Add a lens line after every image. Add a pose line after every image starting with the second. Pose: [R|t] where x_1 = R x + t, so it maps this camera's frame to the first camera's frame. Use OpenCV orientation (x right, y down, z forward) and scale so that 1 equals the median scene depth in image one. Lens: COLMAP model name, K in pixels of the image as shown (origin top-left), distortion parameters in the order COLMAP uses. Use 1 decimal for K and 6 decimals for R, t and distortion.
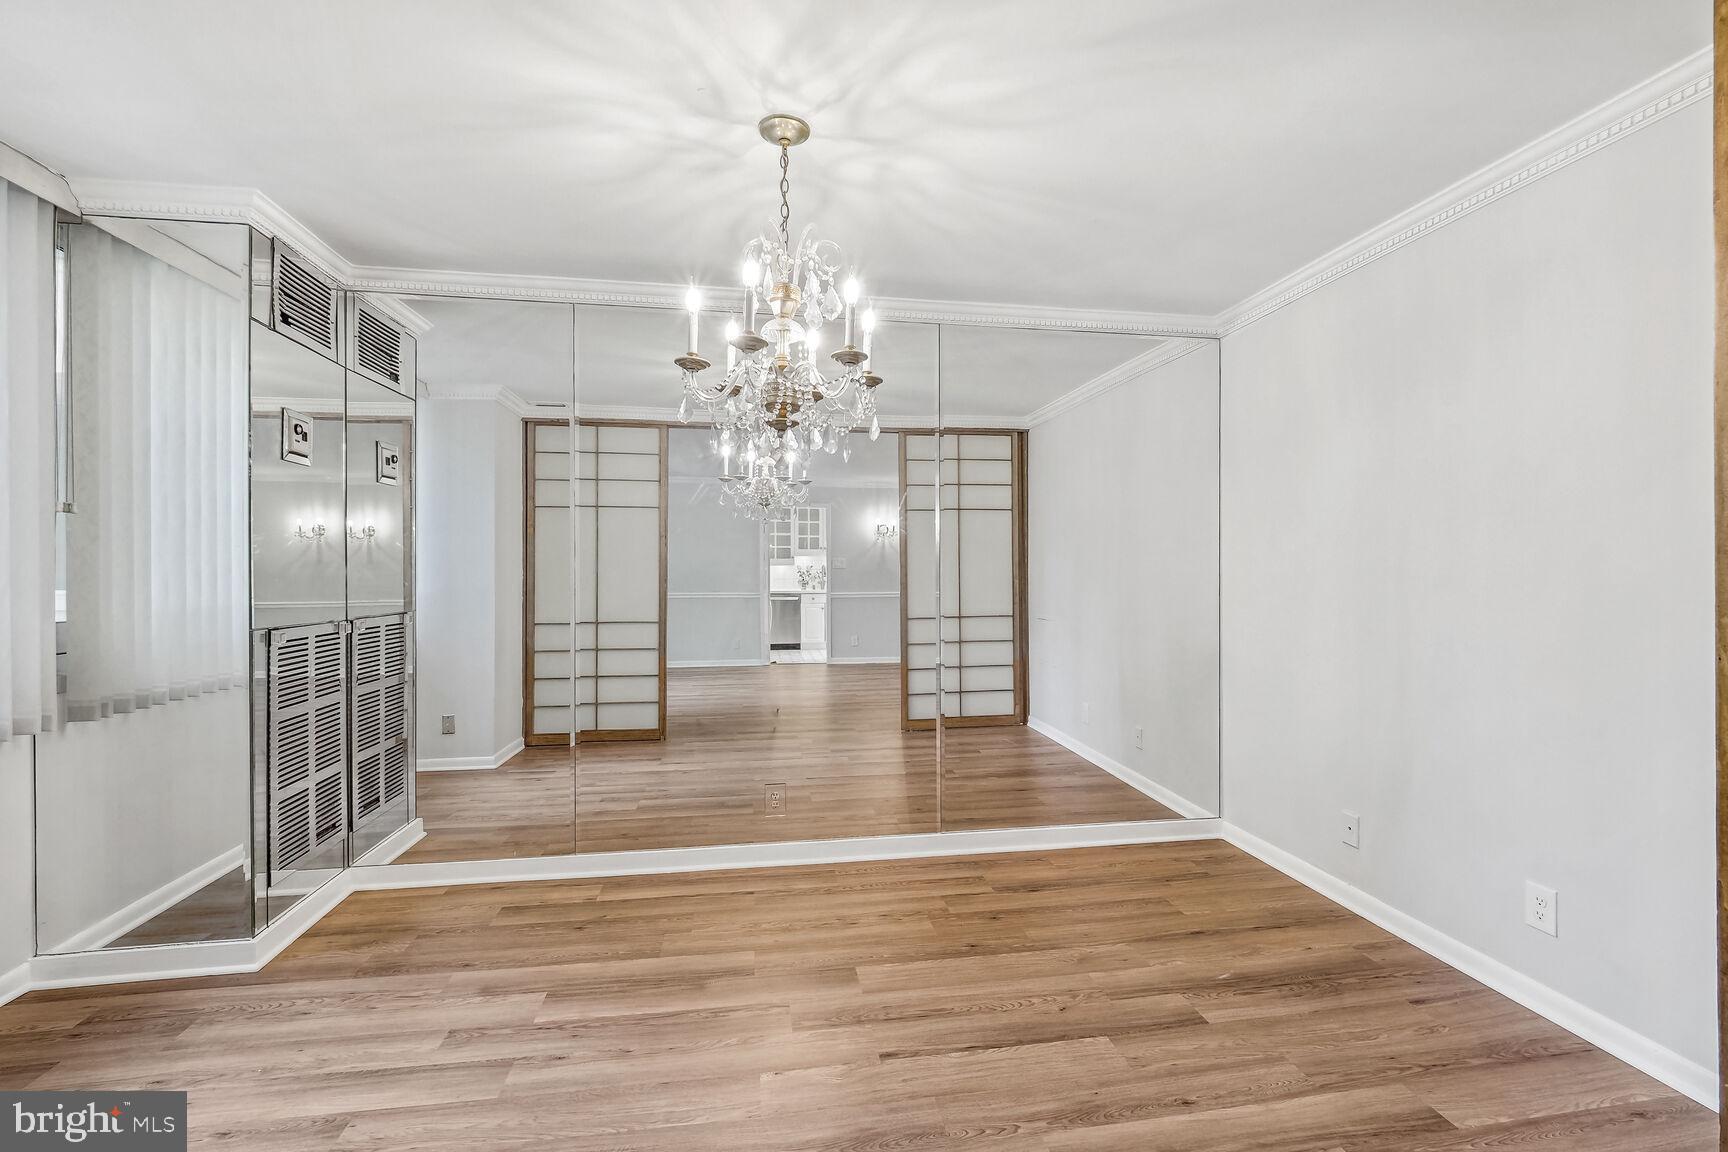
lens RADIAL K [[742.9, 0, 869.5], [0, 742.9, 571.8], [0, 0, 1]] dist [-0.001895, -0.000264]
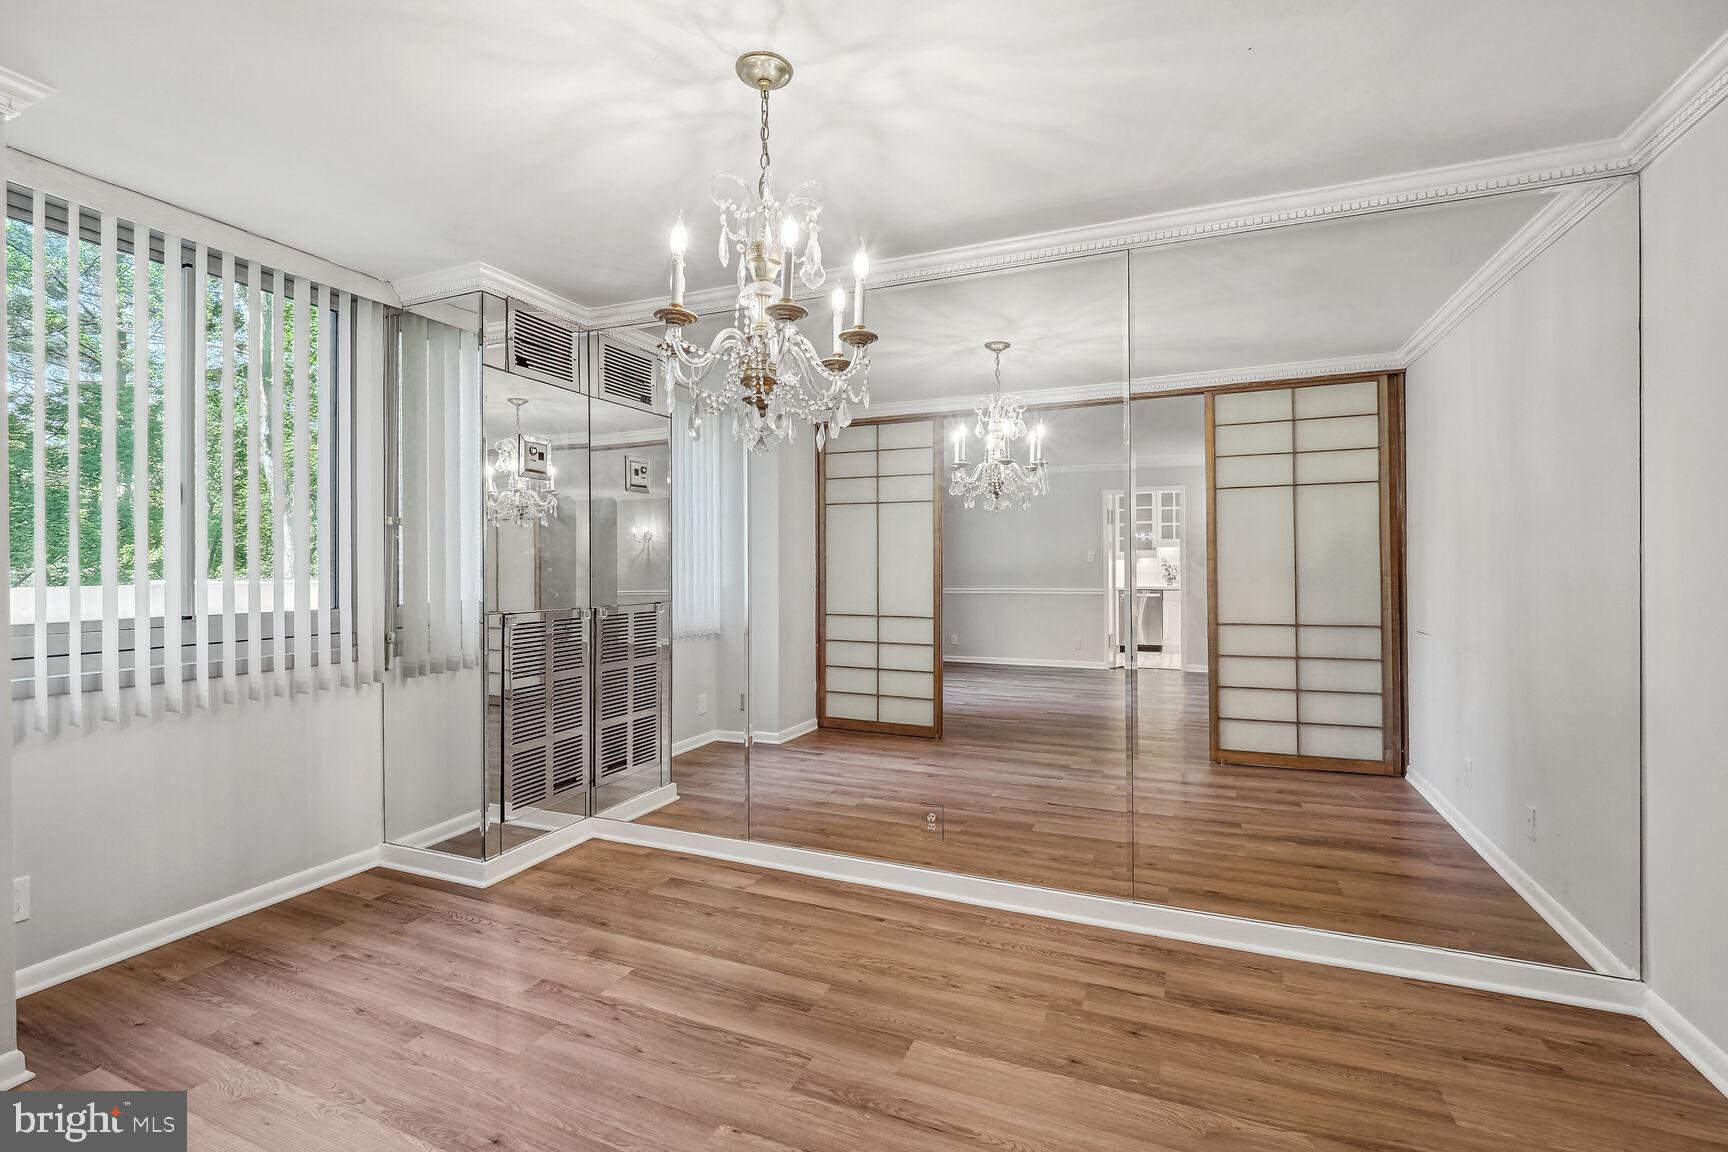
lens RADIAL K [[760.6, 0, 855.7], [0, 760.6, 566.1], [0, 0, 1]] dist [0.015079, -0.016518]
pose [[0.851837, -0.001146, -0.523805, 0.292720], [0.002050, 0.999997, 0.001146, -0.002653], [0.523802, -0.002050, 0.851837, 0.180225]]
